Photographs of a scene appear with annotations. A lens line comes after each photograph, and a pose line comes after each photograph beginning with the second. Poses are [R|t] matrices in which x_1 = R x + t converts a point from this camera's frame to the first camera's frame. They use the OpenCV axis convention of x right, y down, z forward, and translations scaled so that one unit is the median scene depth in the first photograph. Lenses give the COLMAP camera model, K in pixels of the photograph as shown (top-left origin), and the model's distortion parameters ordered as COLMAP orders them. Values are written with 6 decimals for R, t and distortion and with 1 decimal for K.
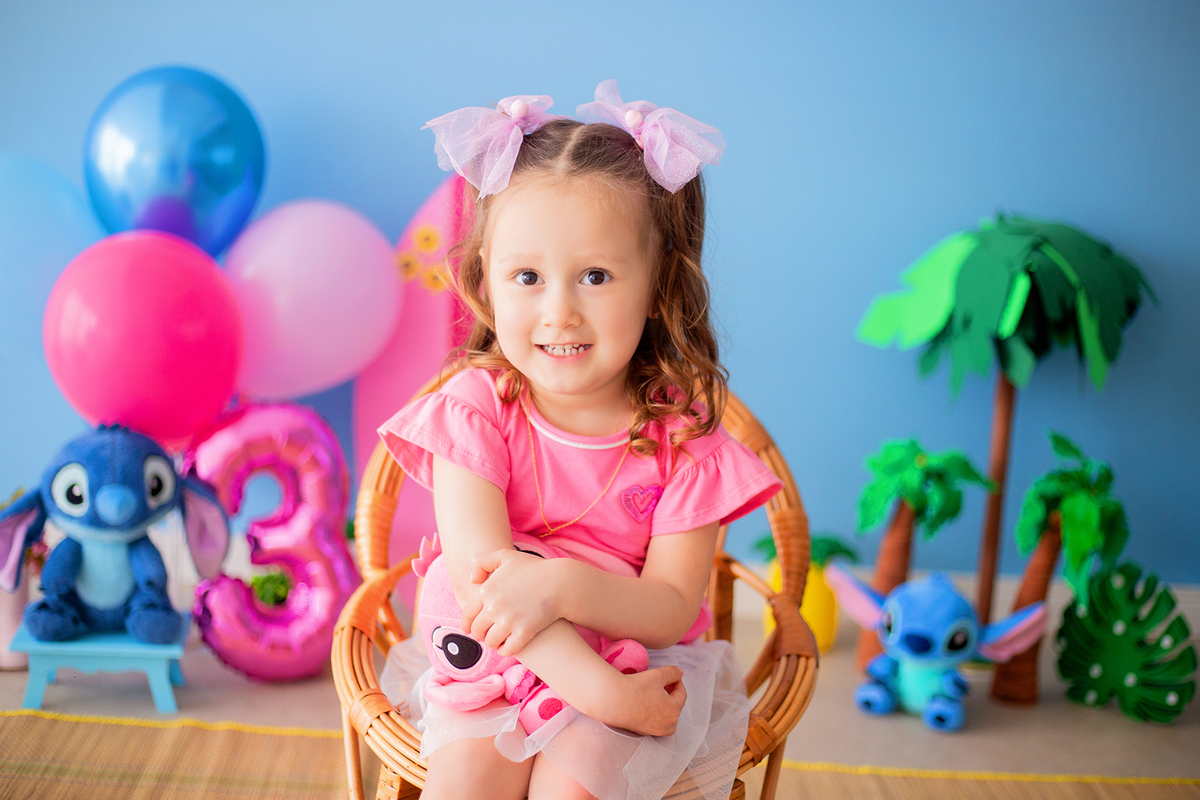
lens RADIAL K [[1826.2, 0, 600.0], [0, 1826.2, 400.0], [0, 0, 1]] dist [-0.115469, -0.086503]
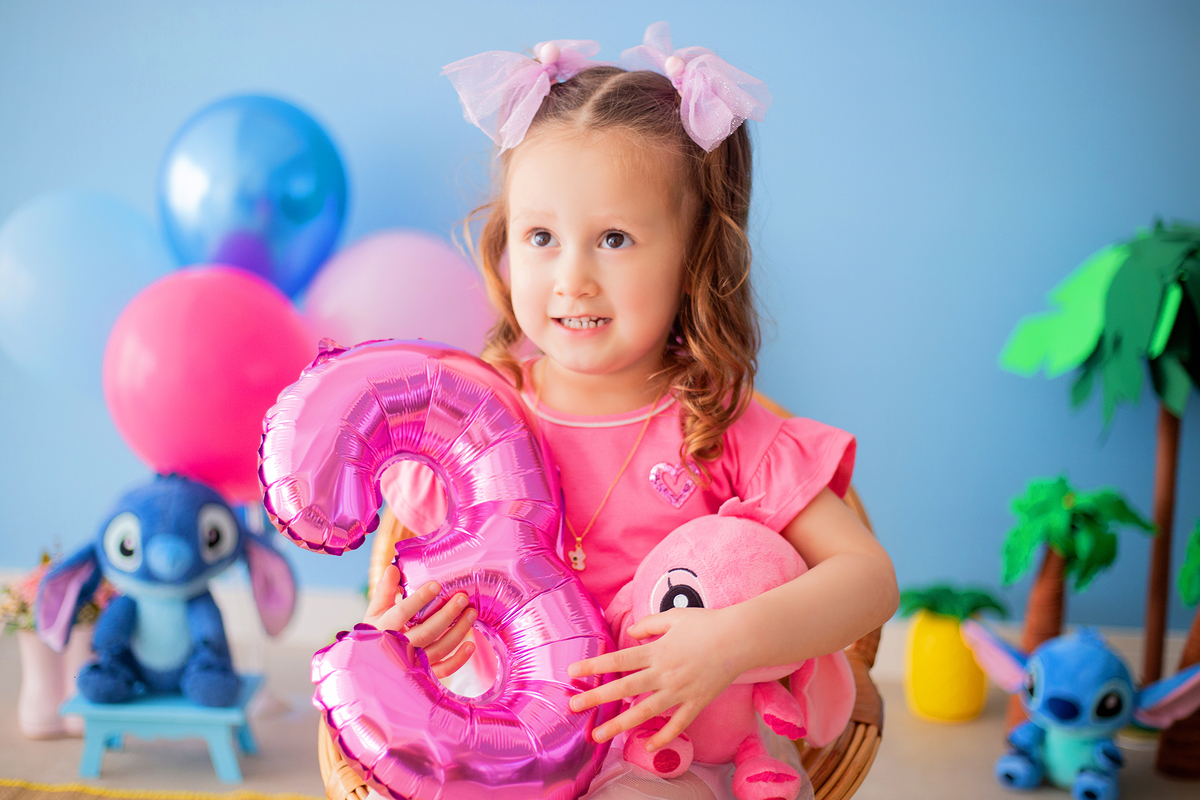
lens RADIAL K [[1826.2, 0, 600.0], [0, 1826.2, 400.0], [0, 0, 1]] dist [-0.115469, -0.086503]
pose [[0.989234, -0.021808, -0.144710, 0.083209], [0.016378, 0.999120, -0.038609, 0.015269], [0.145425, 0.035823, 0.988721, 0.100203]]
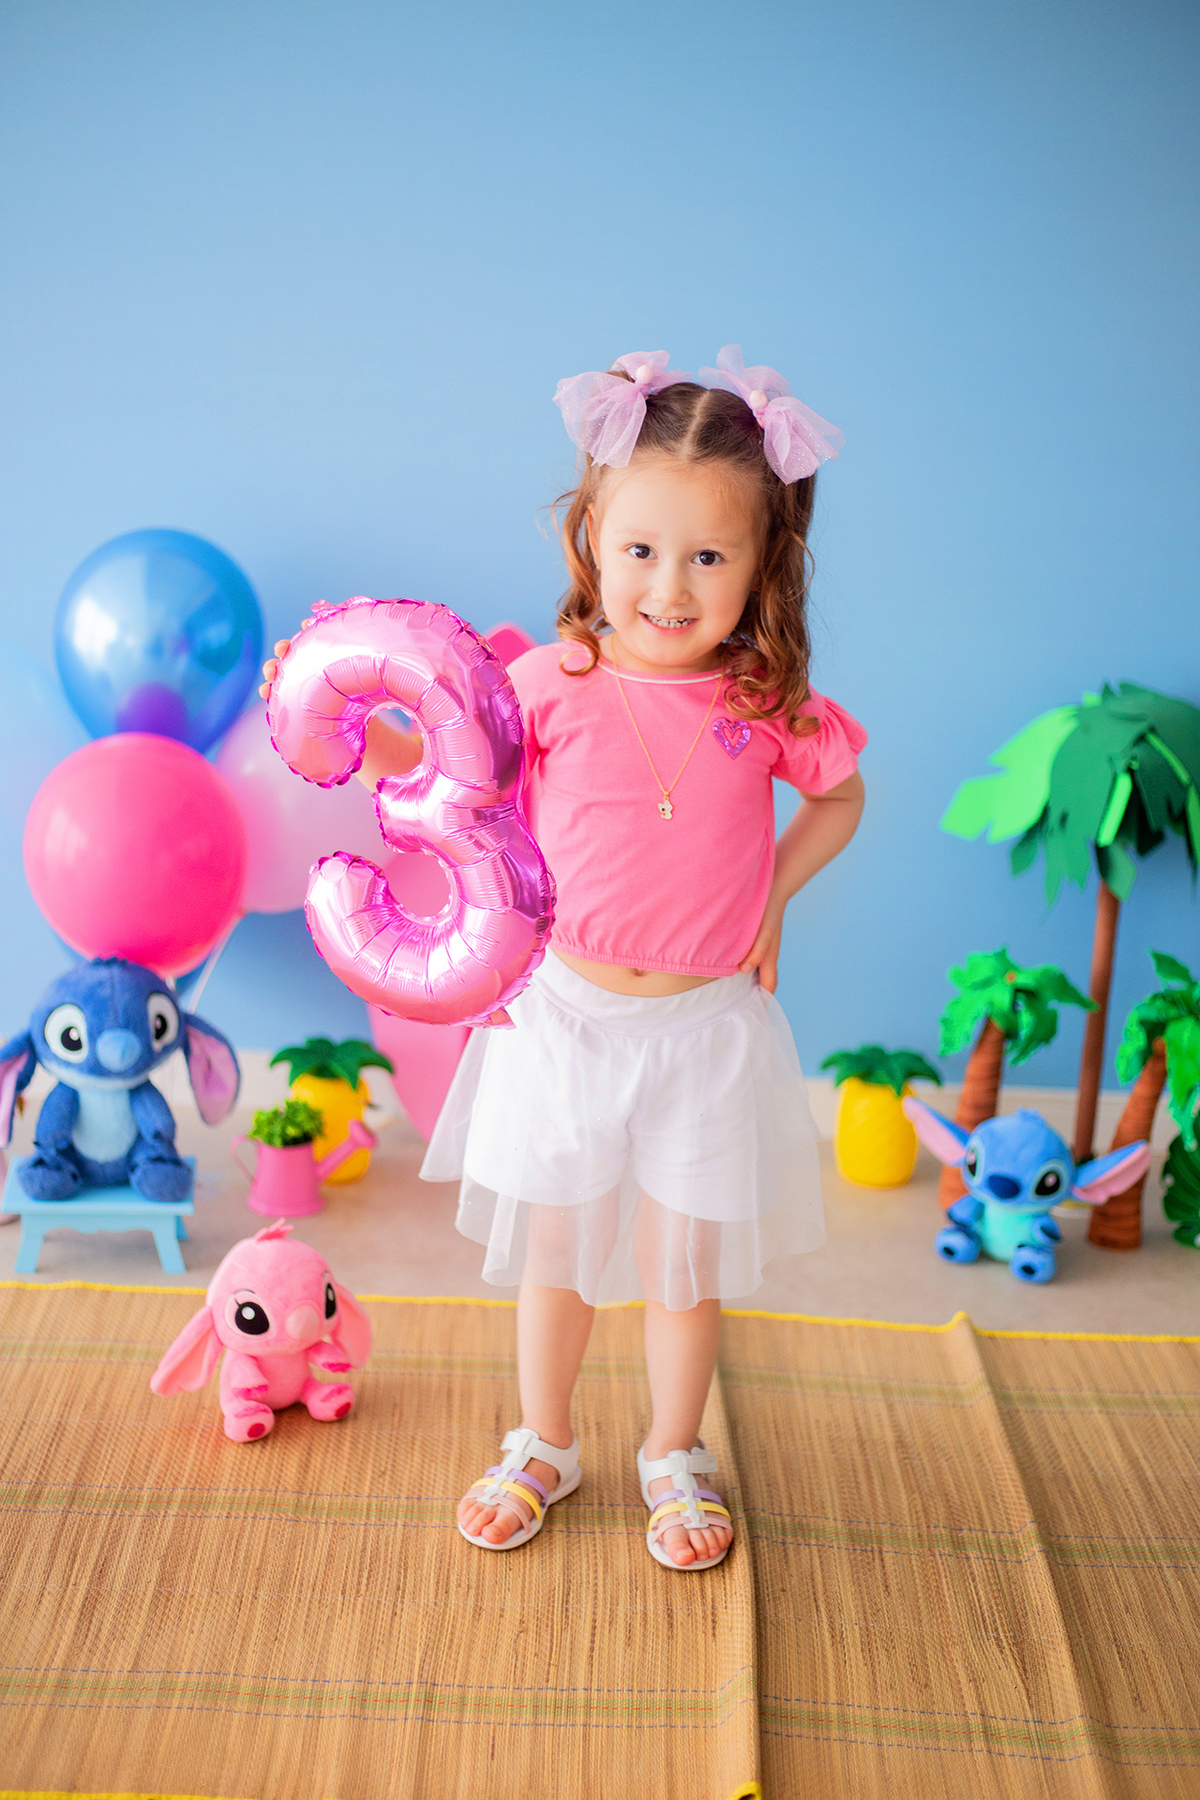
lens RADIAL K [[2649.0, 0, 630.4], [0, 2649.0, 897.5], [0, 0, 1]] dist [-0.072610, -0.577862]
pose [[0.999936, -0.006340, 0.009351, -0.021524], [0.005578, 0.996831, 0.079354, -0.113770], [-0.009824, -0.079297, 0.996803, -0.292553]]
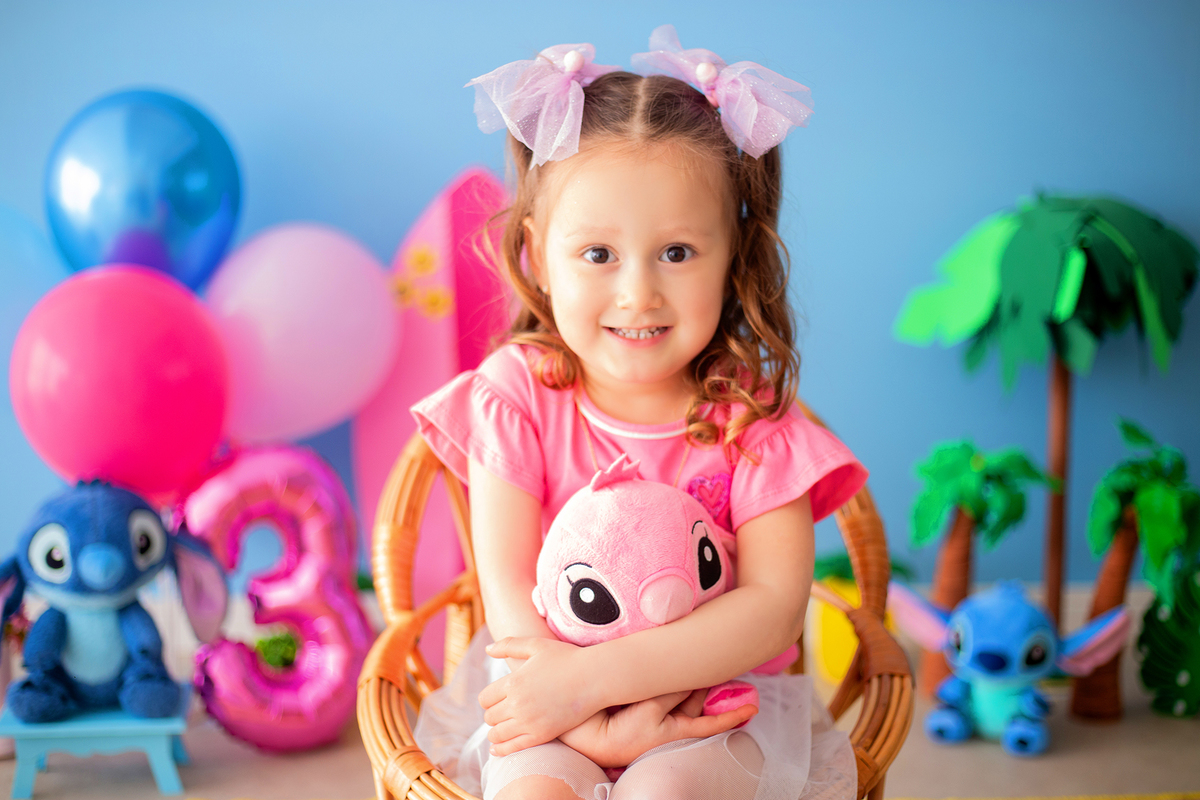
lens RADIAL K [[1826.2, 0, 600.0], [0, 1826.2, 400.0], [0, 0, 1]] dist [-0.115469, -0.086503]
pose [[0.997678, -0.067299, 0.010500, -0.021828], [0.067606, 0.997188, -0.032327, 0.019547], [-0.008295, 0.032962, 0.999422, 0.089355]]
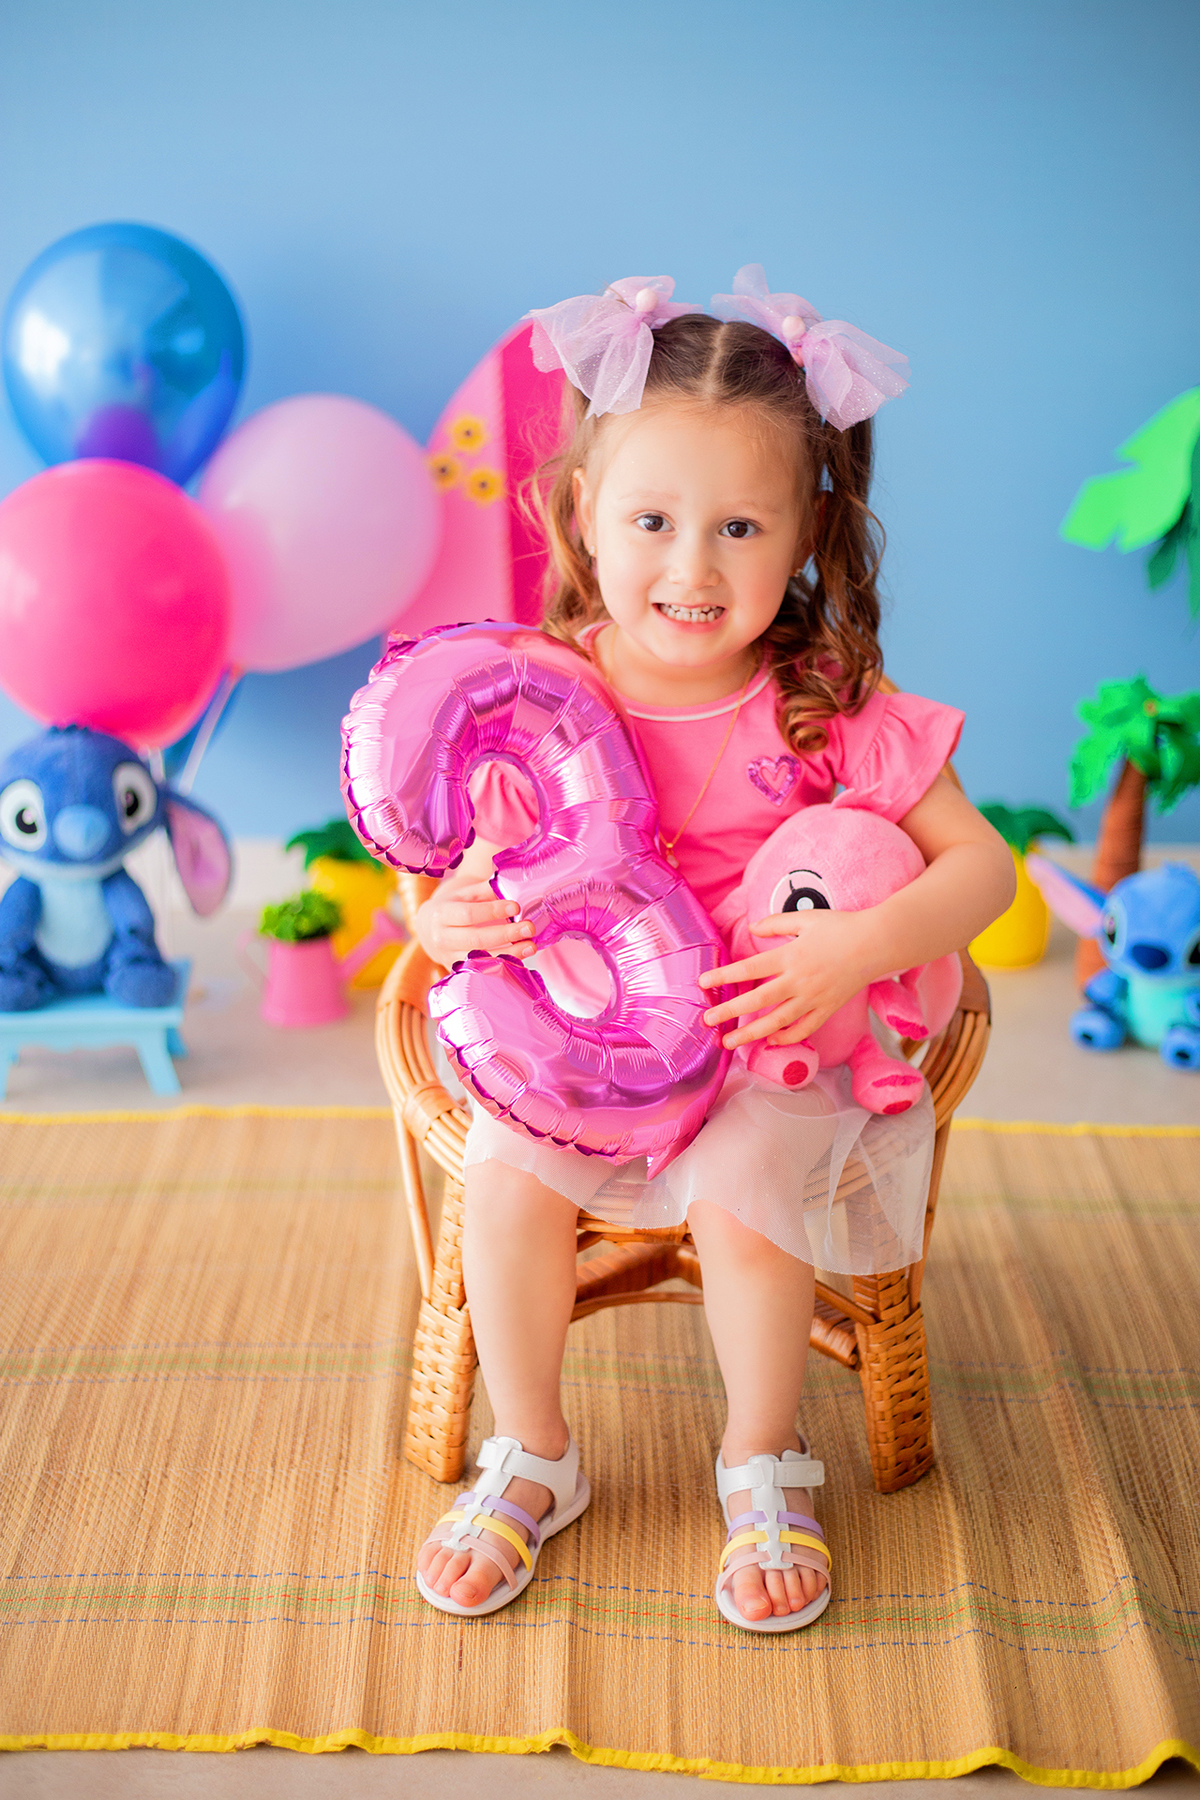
lens RADIAL K [[2714.2, 0, 600.0], [0, 2714.2, 900.0], [0, 0, 1]] dist [-0.121882, -0.158486]
pose [[0.997006, -0.047041, -0.061376, 0.018064], [0.054955, 0.989404, 0.134387, -0.051243], [0.054404, -0.137357, 0.989026, -0.111814]]
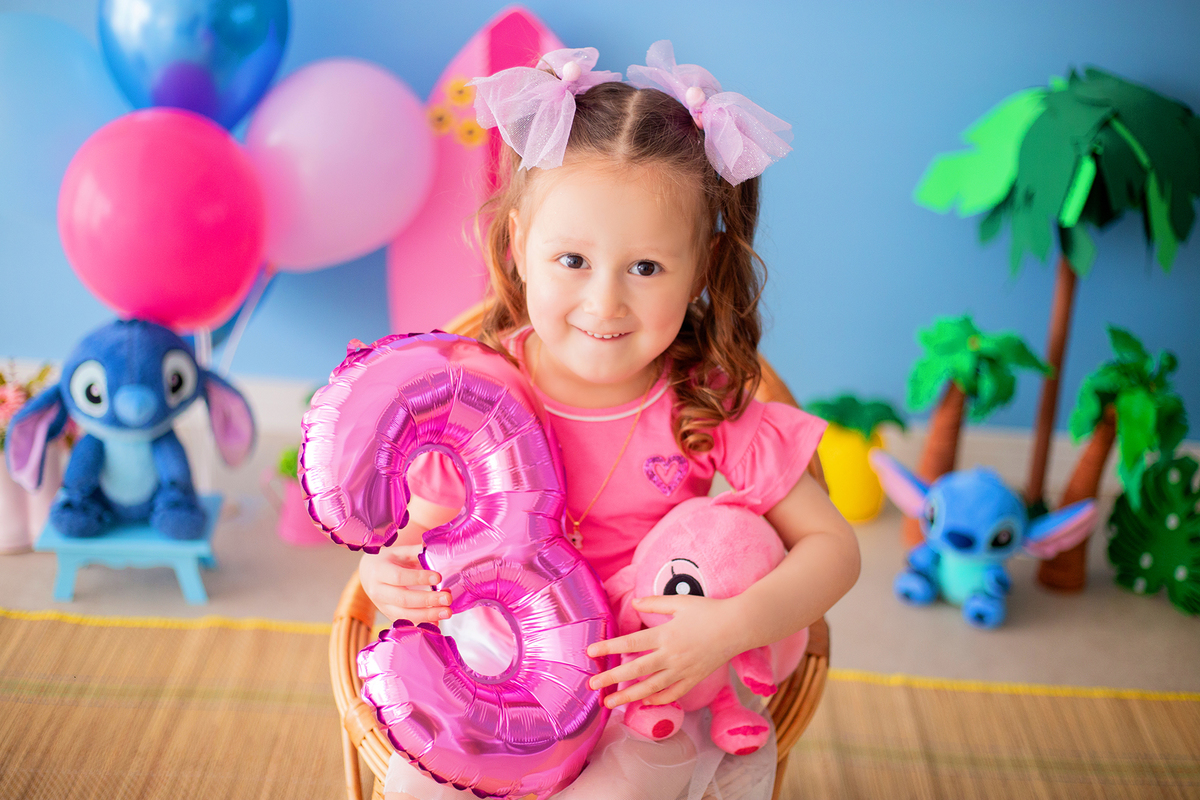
lens RADIAL K [[1826.2, 0, 600.0], [0, 1826.2, 400.0], [0, 0, 1]] dist [-0.115469, -0.086503]
pose [[0.998444, 0.014988, -0.053714, 0.033634], [-0.004501, 0.981722, 0.190266, -0.123537], [0.055584, -0.189728, 0.980262, 0.050618]]
